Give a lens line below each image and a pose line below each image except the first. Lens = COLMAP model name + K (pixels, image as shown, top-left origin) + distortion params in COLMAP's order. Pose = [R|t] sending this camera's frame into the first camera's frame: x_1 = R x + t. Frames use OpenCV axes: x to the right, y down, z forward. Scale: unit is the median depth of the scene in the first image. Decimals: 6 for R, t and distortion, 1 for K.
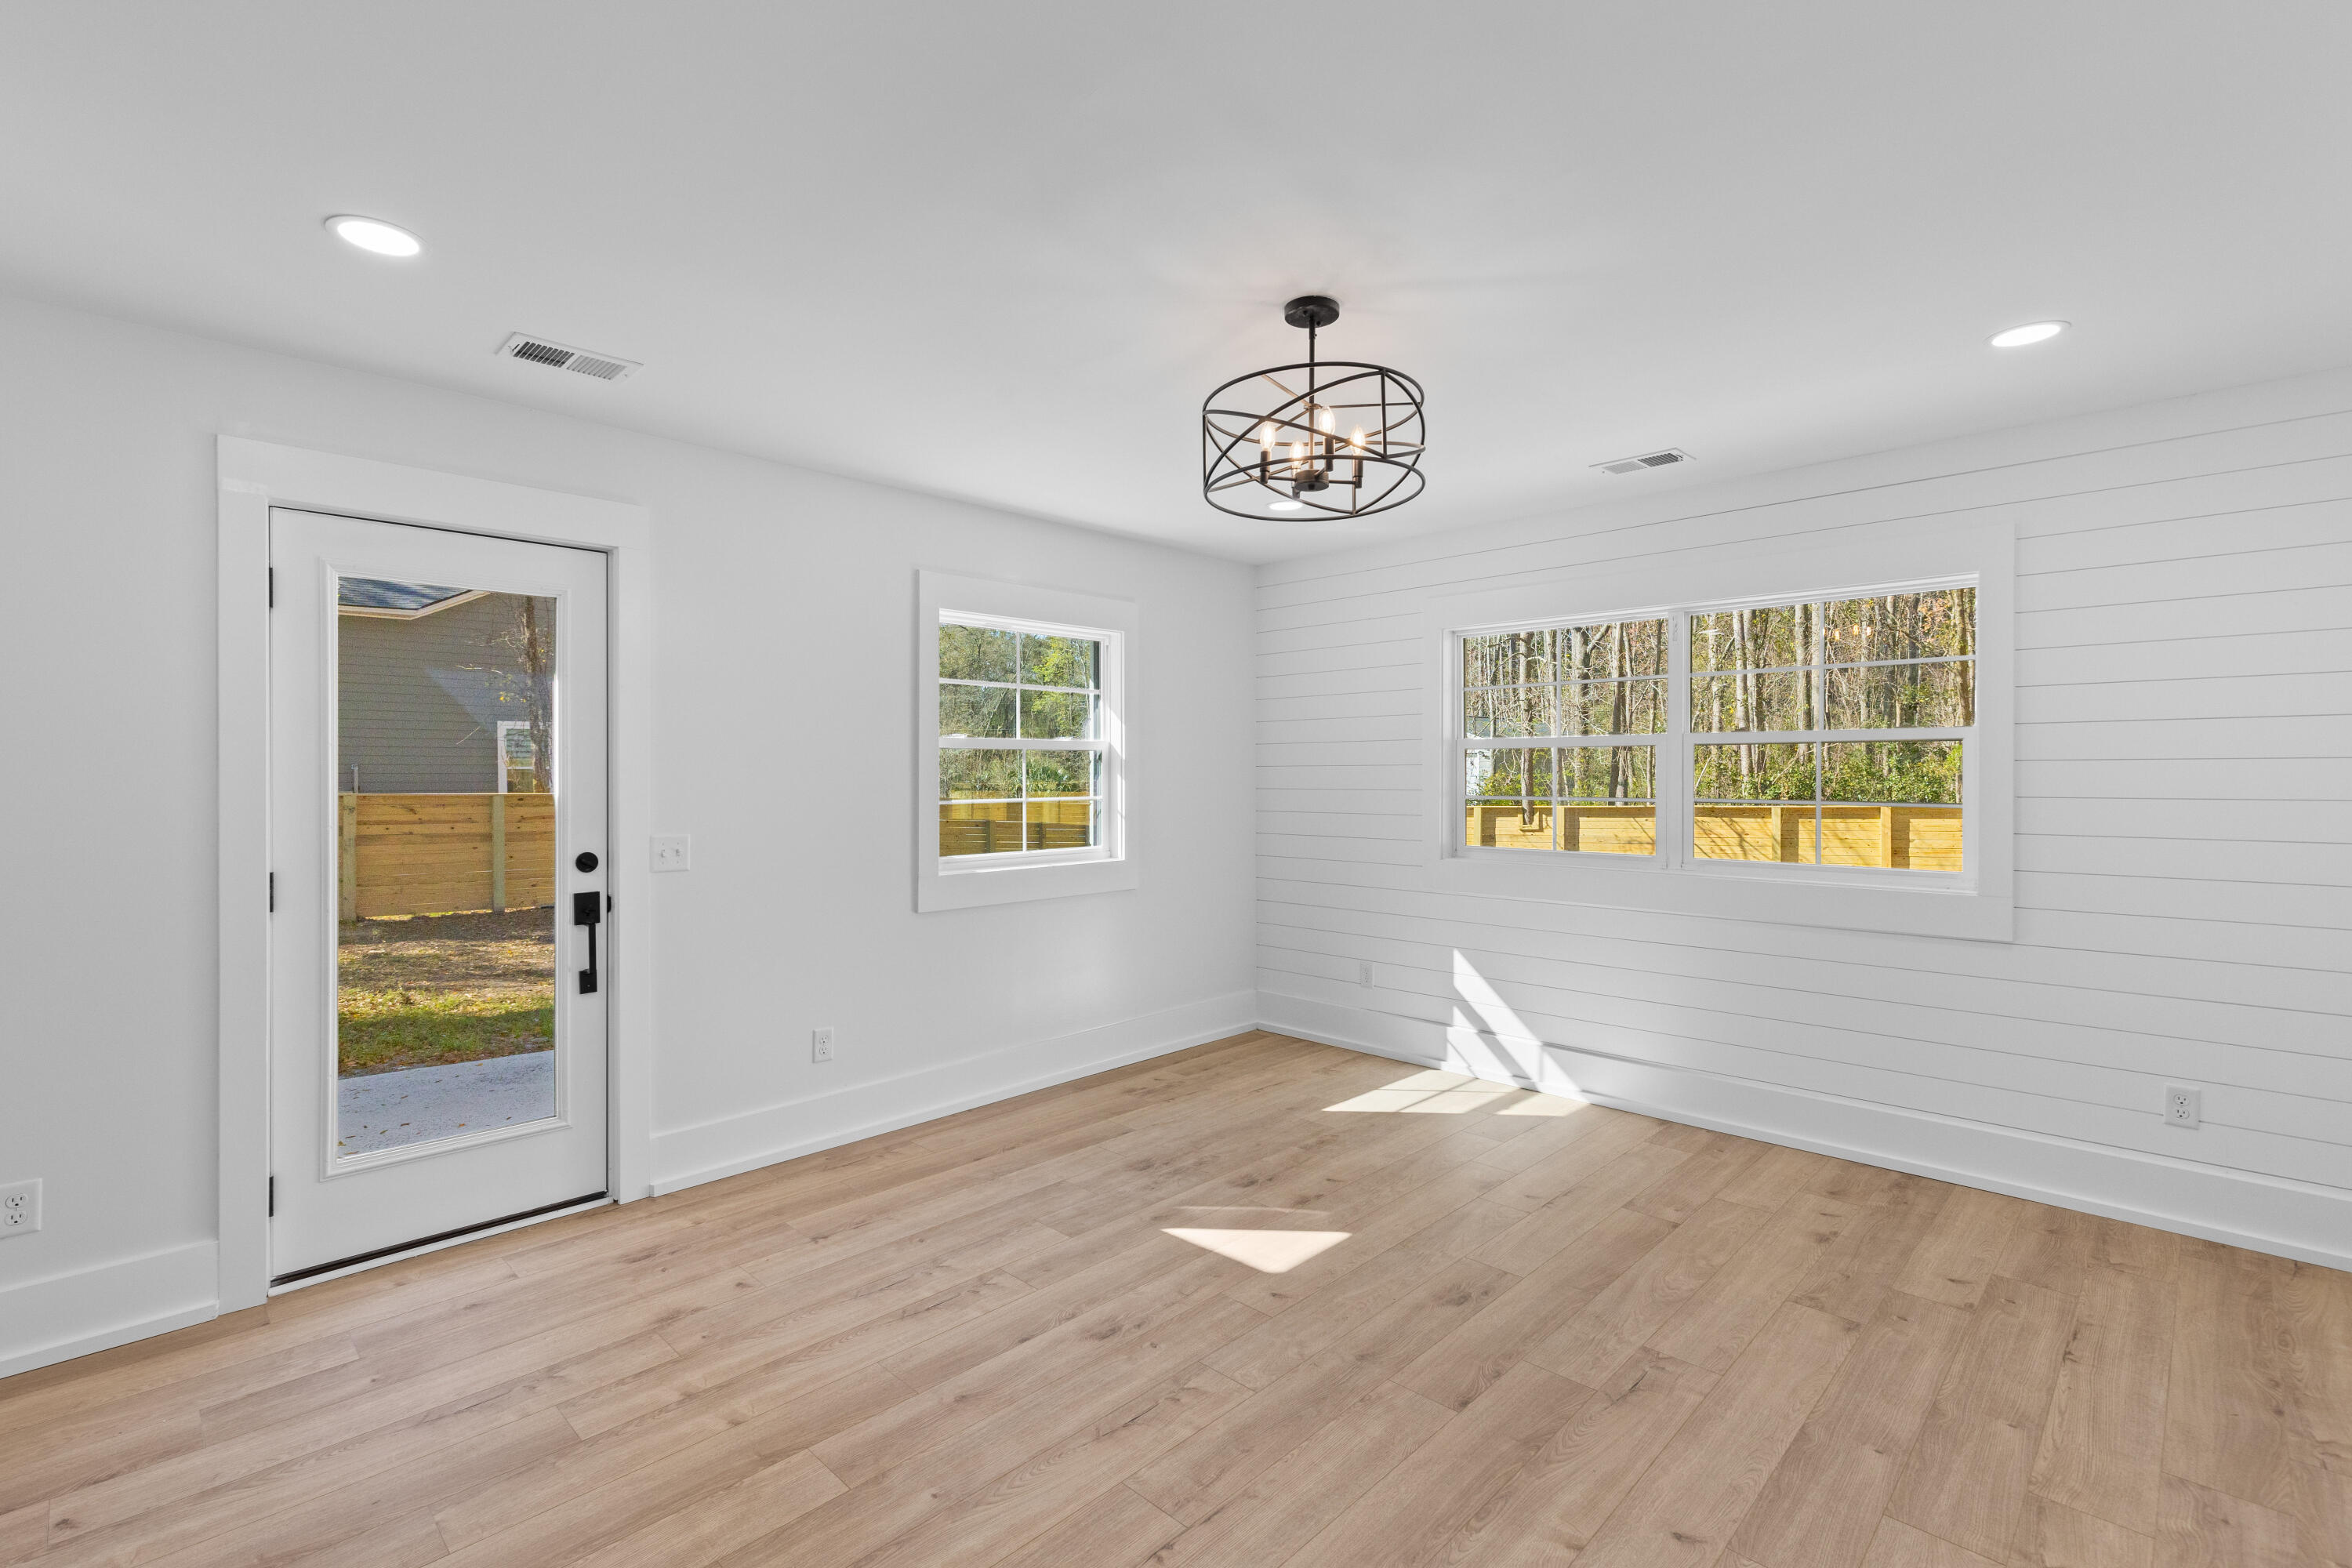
lens RADIAL K [[1051.0, 0, 1194.7], [0, 1051.0, 786.9], [0, 0, 1]] dist [0.000834, 0.000078]
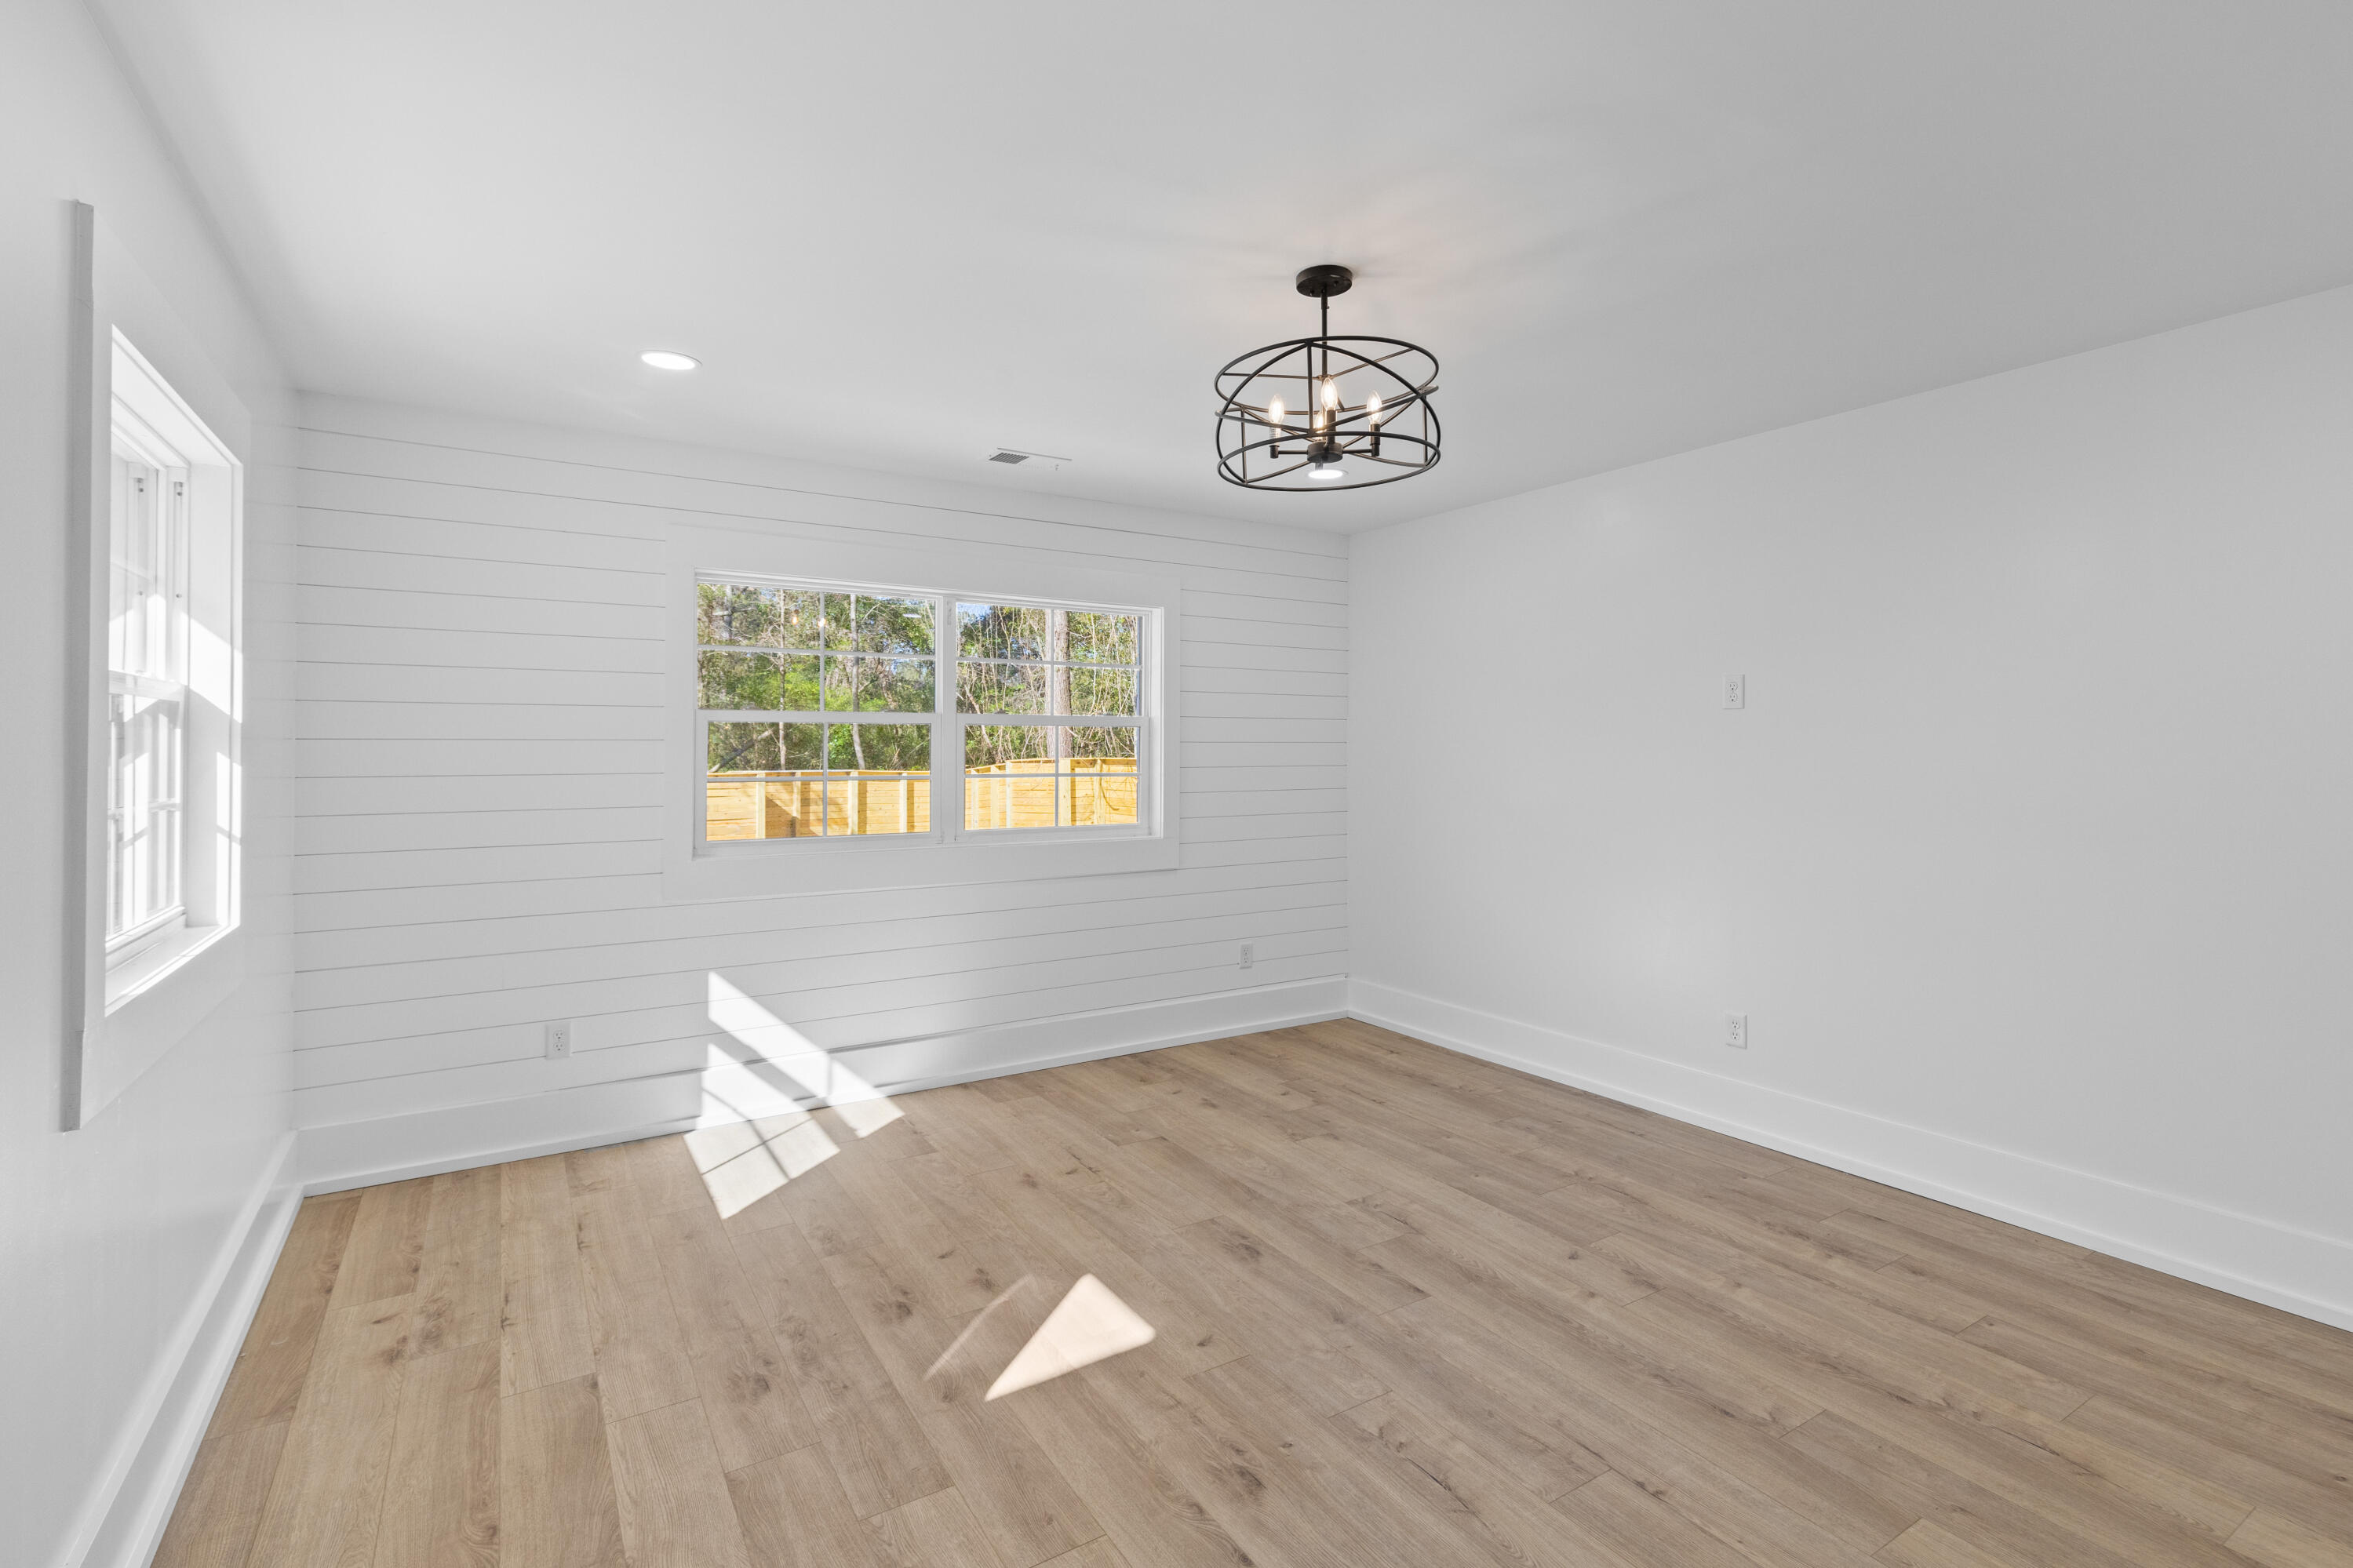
lens RADIAL K [[1069.1, 0, 1176.7], [0, 1069.1, 762.6], [0, 0, 1]] dist [0.007358, -0.001345]
pose [[0.247851, -0.011993, 0.968724, -0.711279], [0.013030, 0.999874, 0.009045, -0.012118], [-0.968711, 0.010381, 0.247976, 0.710004]]
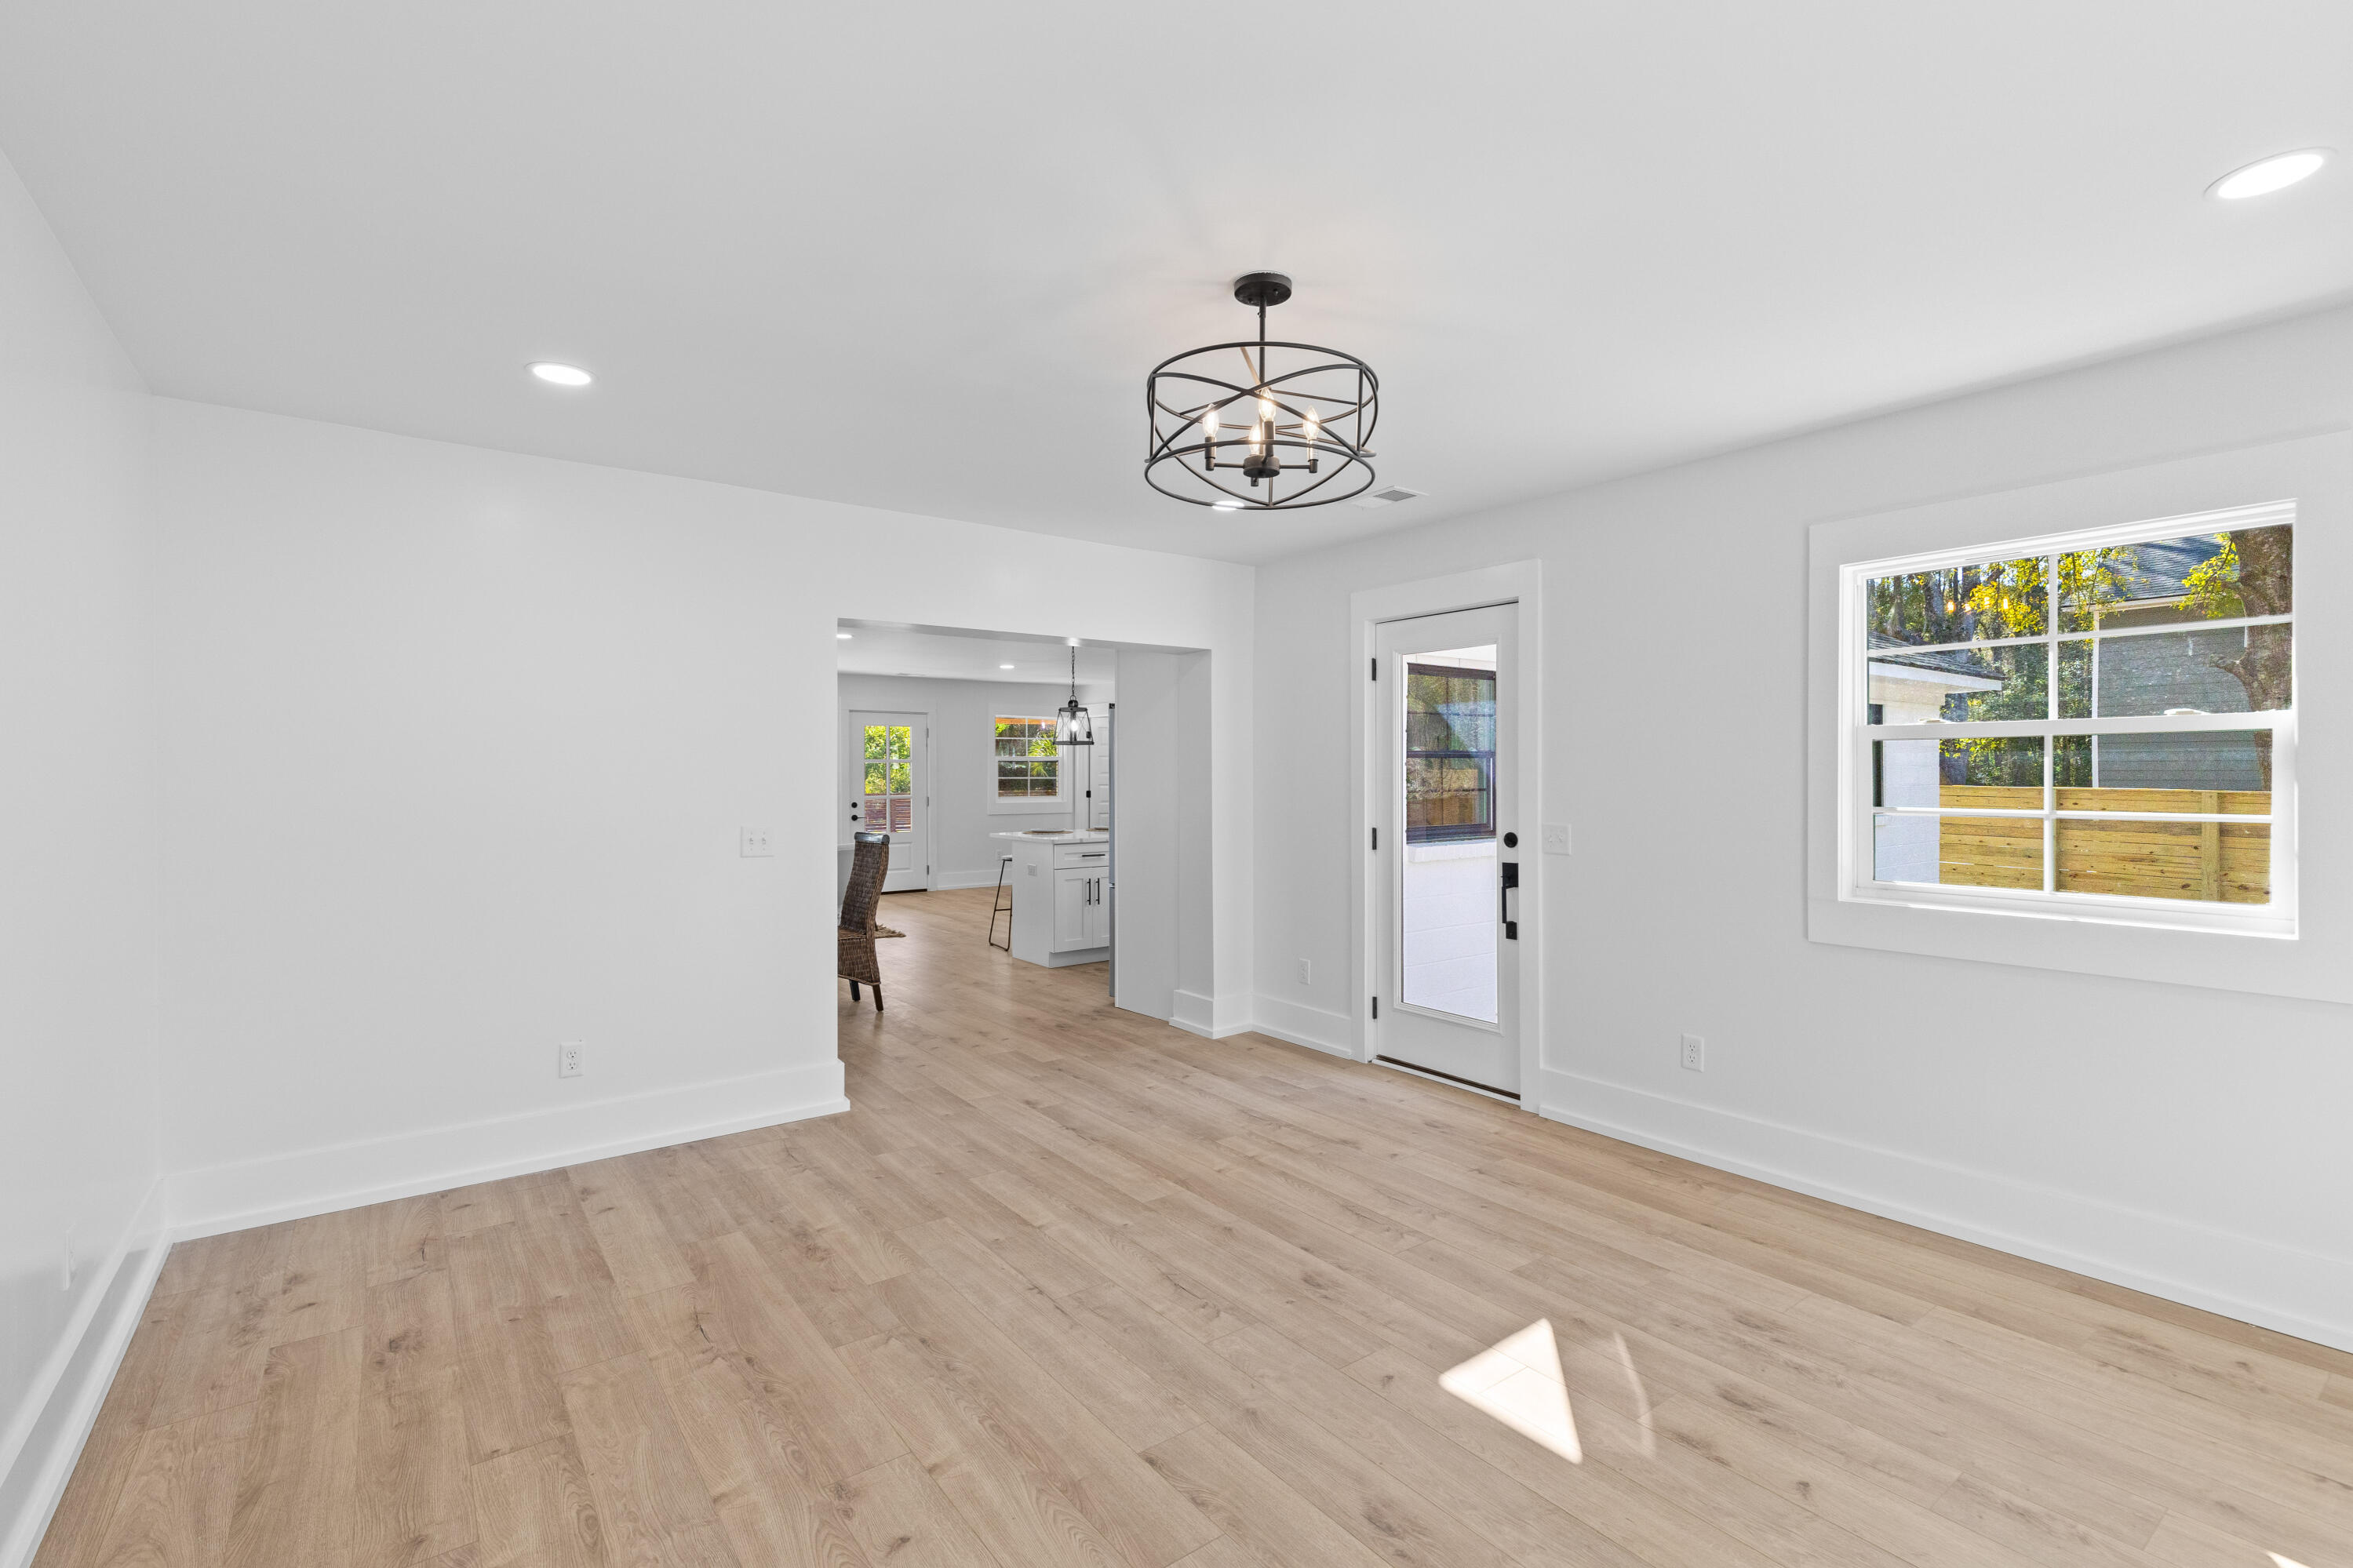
lens RADIAL K [[1060.7, 0, 1181.2], [0, 1060.7, 777.6], [0, 0, 1]] dist [0.005874, -0.000364]
pose [[-0.164254, 0.007543, -0.986389, 0.864707], [-0.007931, 0.999928, 0.008967, -0.016486], [0.986386, 0.009296, -0.164182, 0.869133]]
